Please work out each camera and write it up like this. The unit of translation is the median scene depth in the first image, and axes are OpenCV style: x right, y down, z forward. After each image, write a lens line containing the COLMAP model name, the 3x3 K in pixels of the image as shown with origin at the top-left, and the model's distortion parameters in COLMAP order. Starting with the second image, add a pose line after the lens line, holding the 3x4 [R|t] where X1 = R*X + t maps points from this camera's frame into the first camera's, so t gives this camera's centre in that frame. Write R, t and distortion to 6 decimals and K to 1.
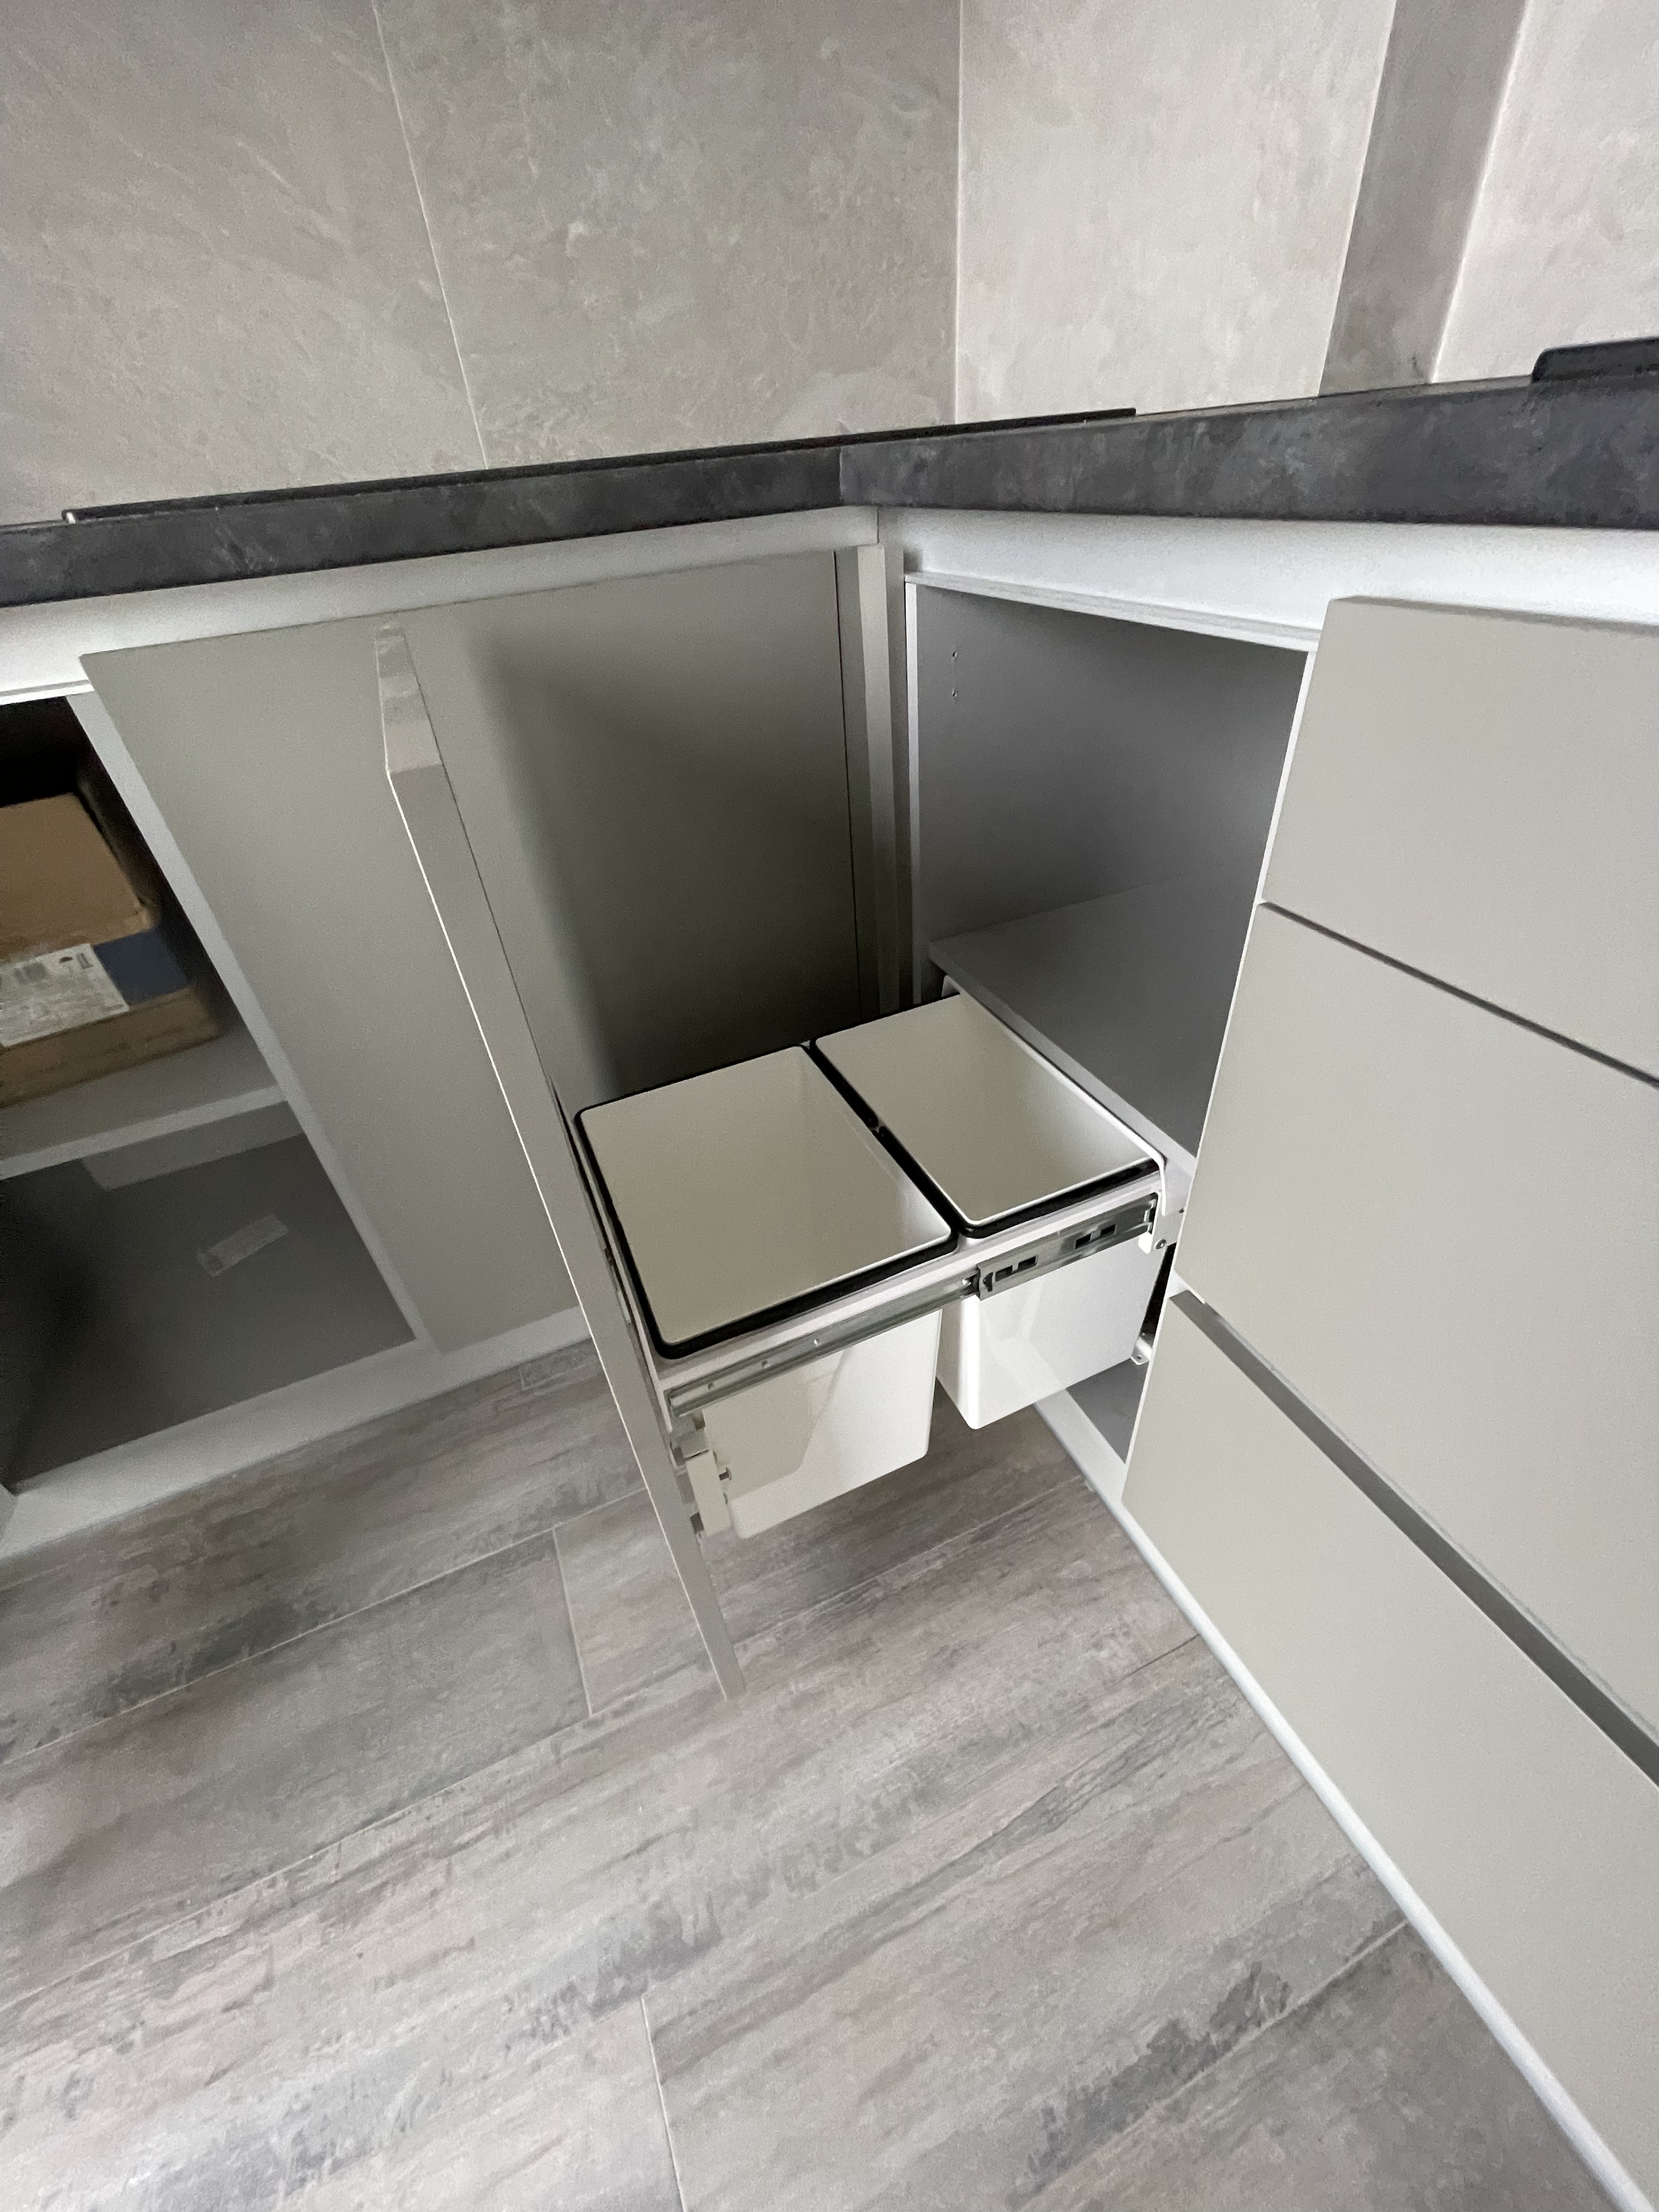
lens RADIAL K [[1007.2, 0, 824.6], [0, 1007.2, 1161.4], [0, 0, 1]] dist [0.005581, 0.000977]
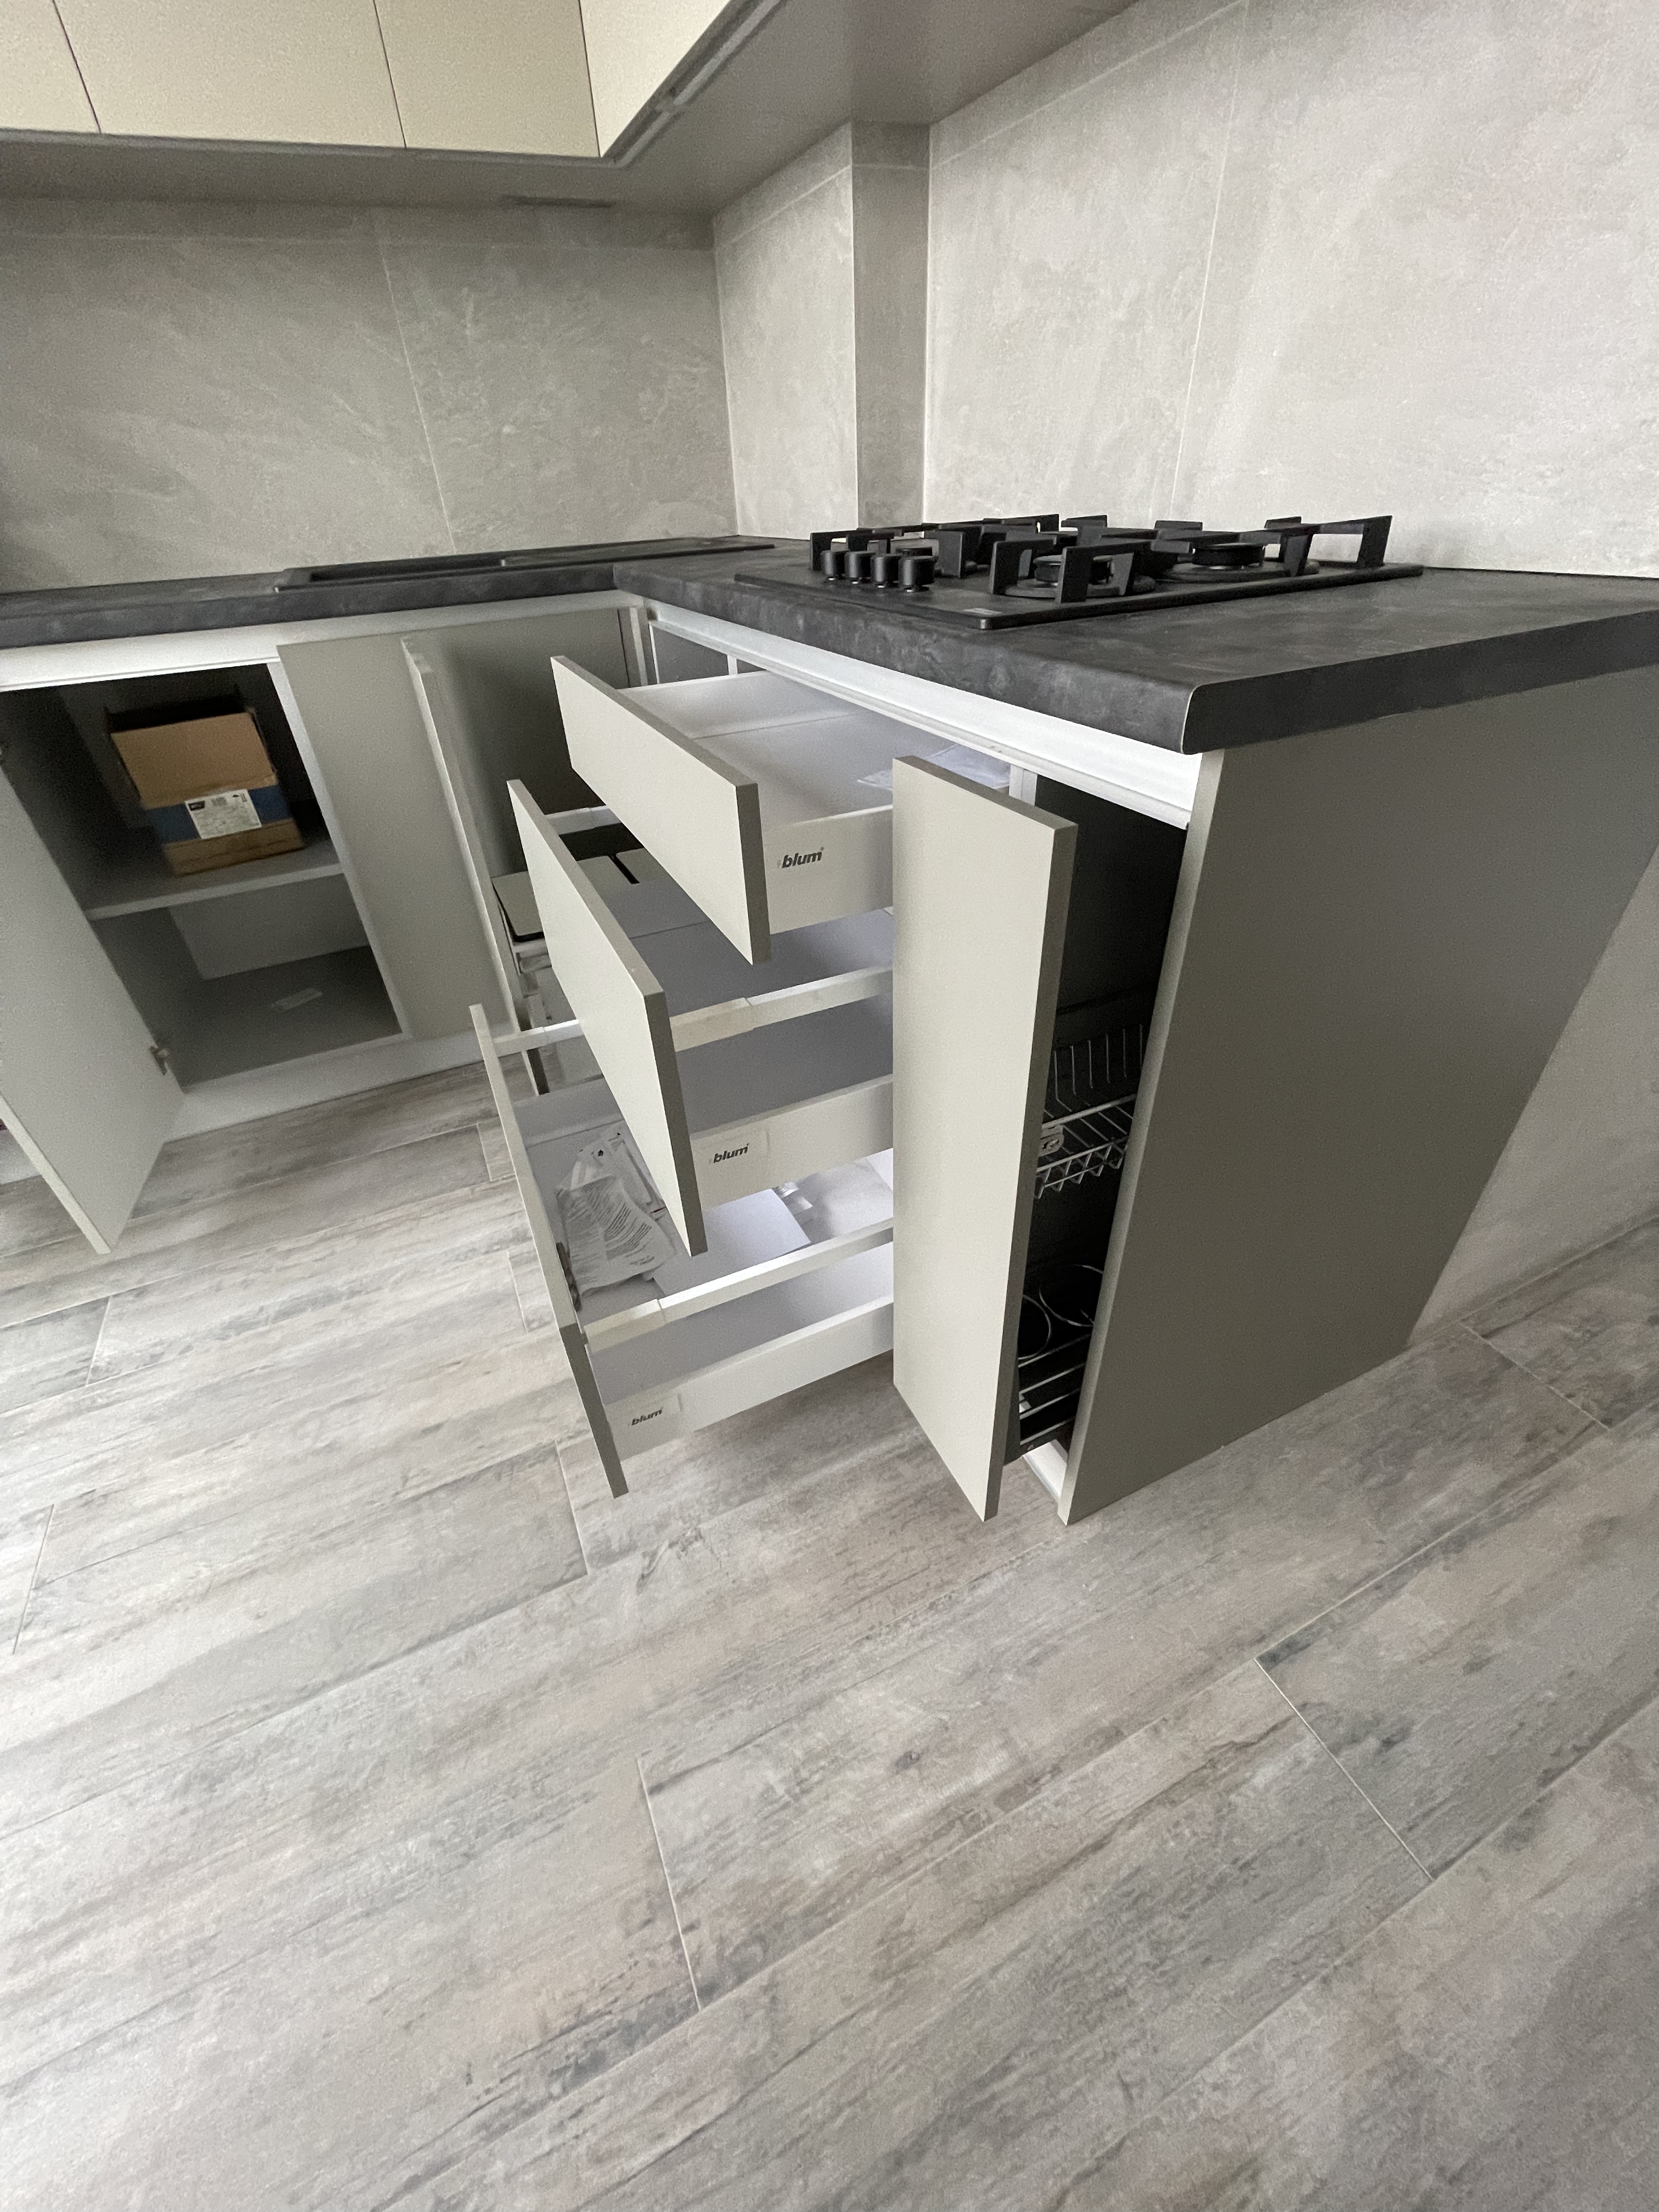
lens RADIAL K [[1007.2, 0, 824.0], [0, 1007.2, 1142.8], [0, 0, 1]] dist [0.005581, 0.000977]
pose [[0.999414, 0.012668, 0.031806, 0.342807], [-0.011523, 0.999288, -0.035939, 0.513618], [-0.032239, 0.035552, 0.998848, -0.957103]]
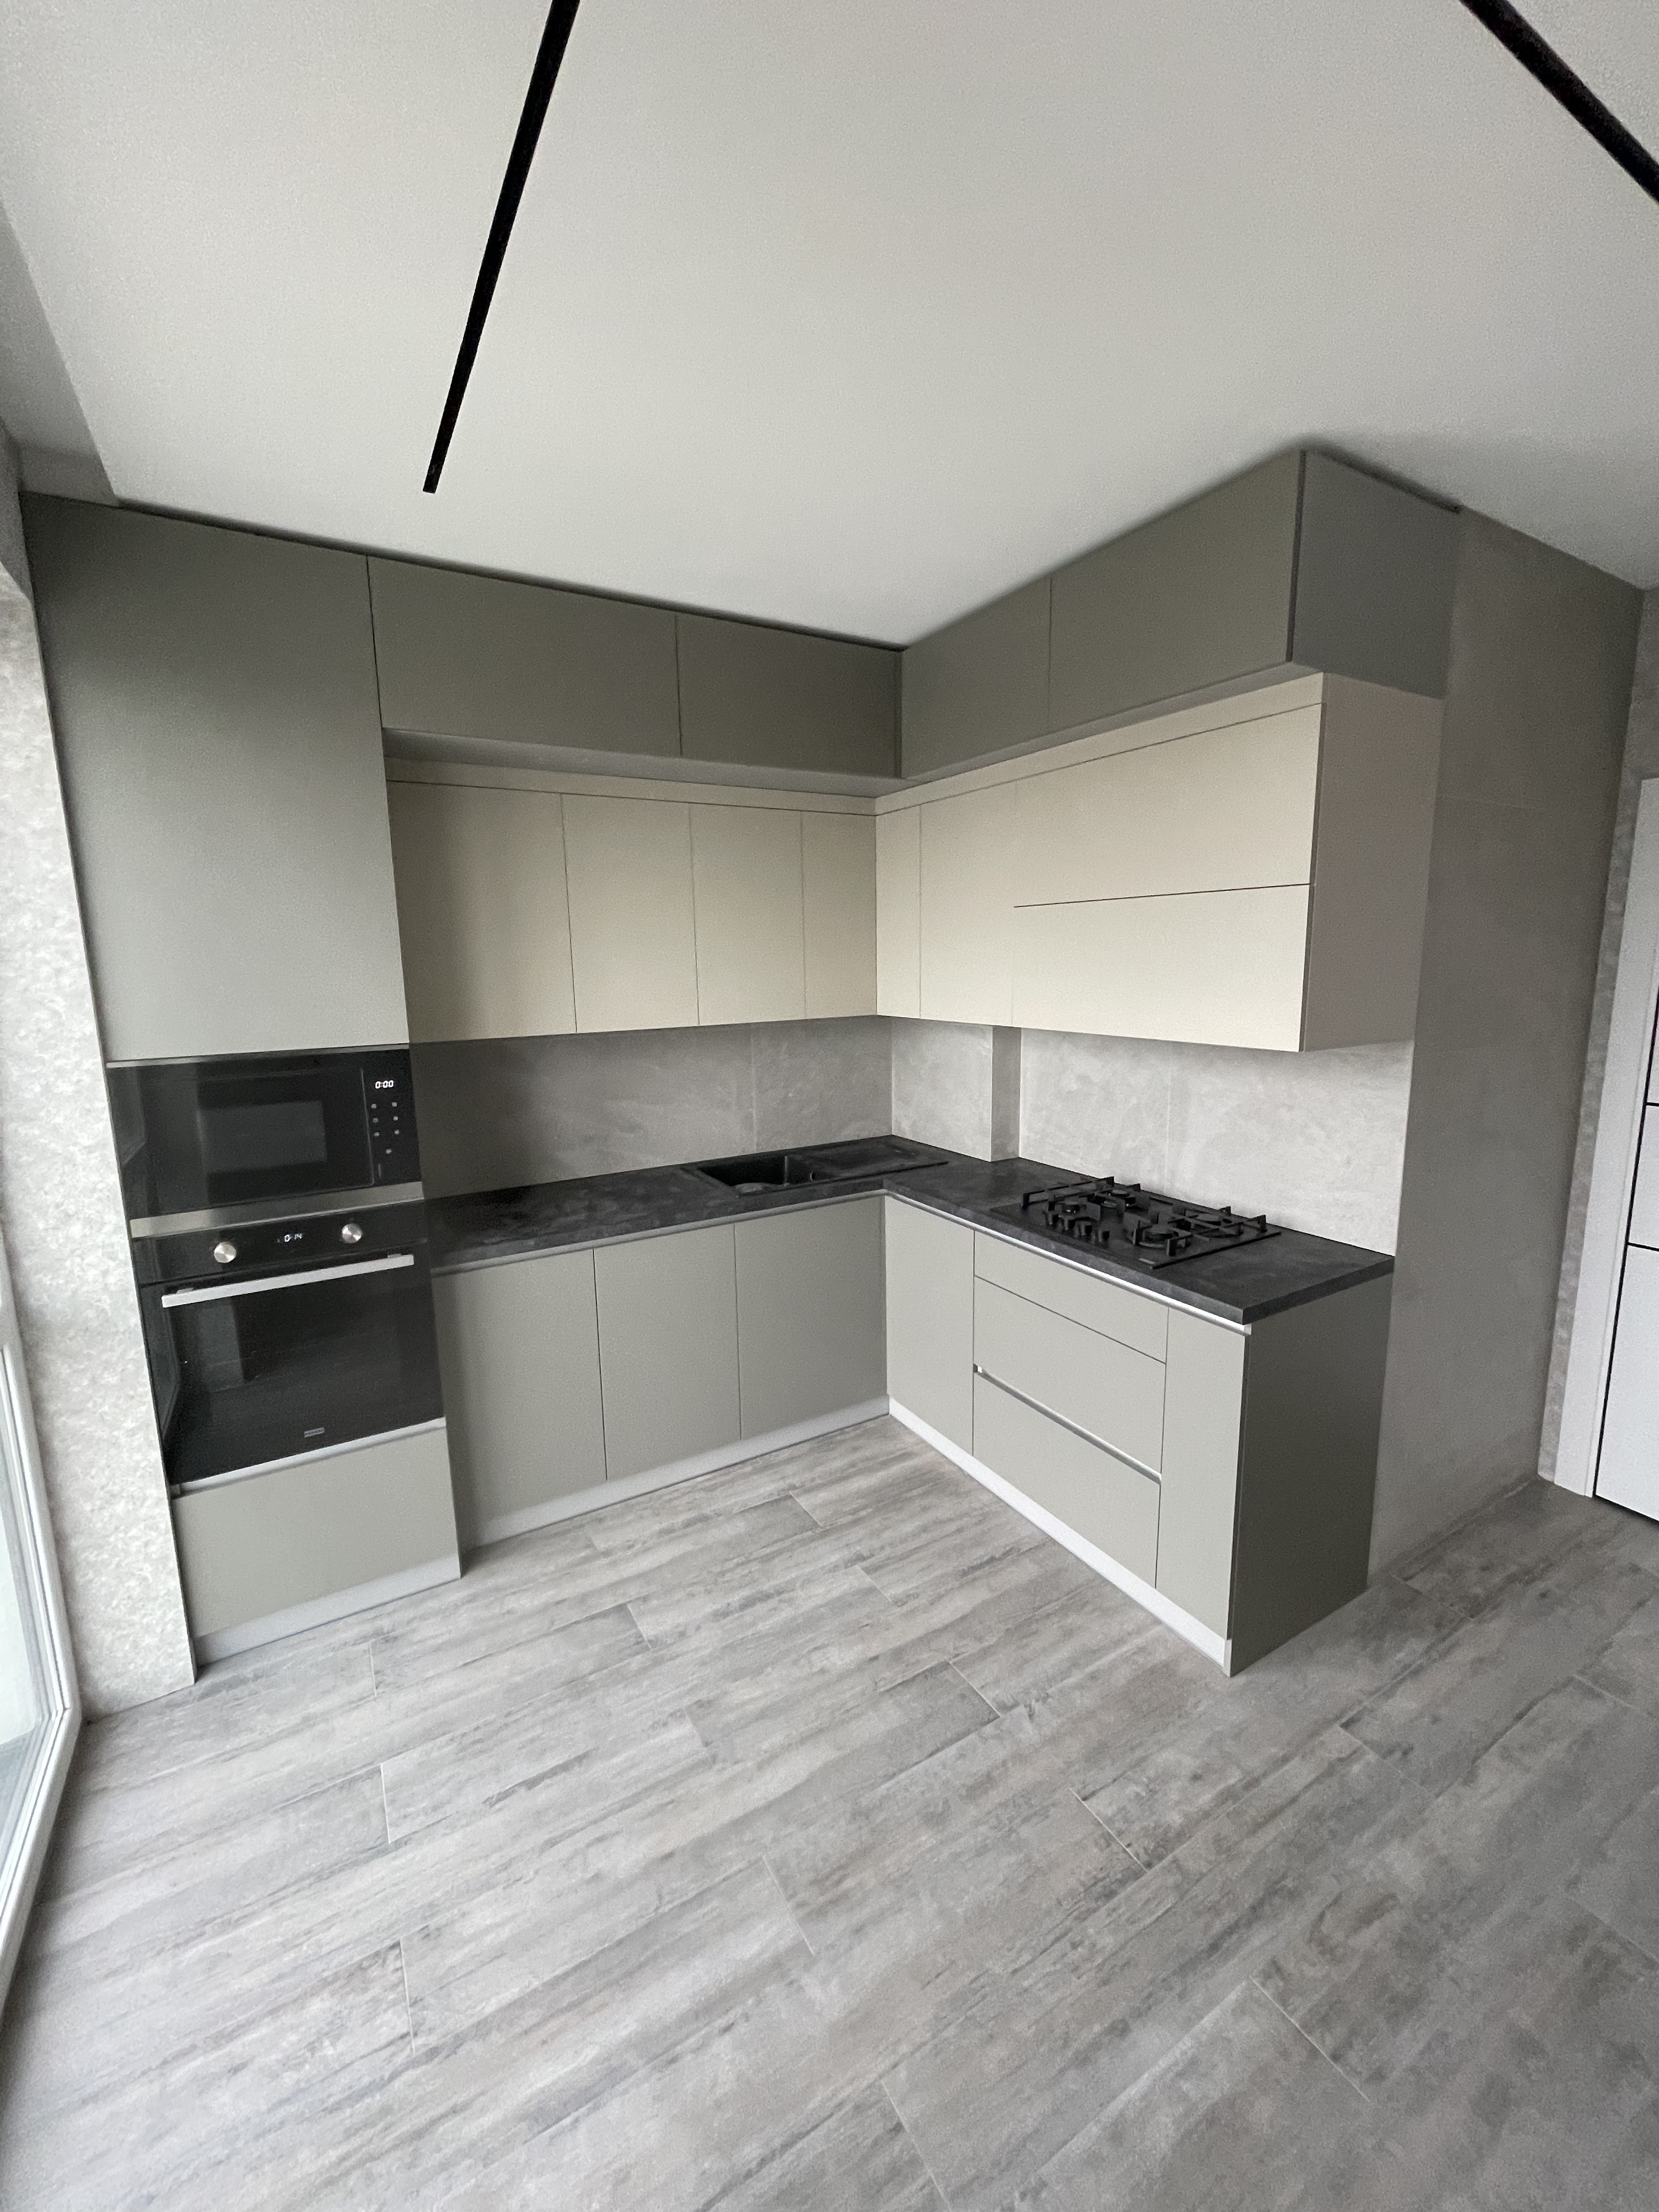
lens RADIAL K [[1007.2, 0, 848.3], [0, 1007.2, 976.4], [0, 0, 1]] dist [0.005581, 0.000977]
pose [[0.989021, 0.056236, 0.136656, -0.653521], [0.032685, 0.818609, -0.573421, 0.916797], [-0.144114, 0.571592, 0.807783, -2.520826]]
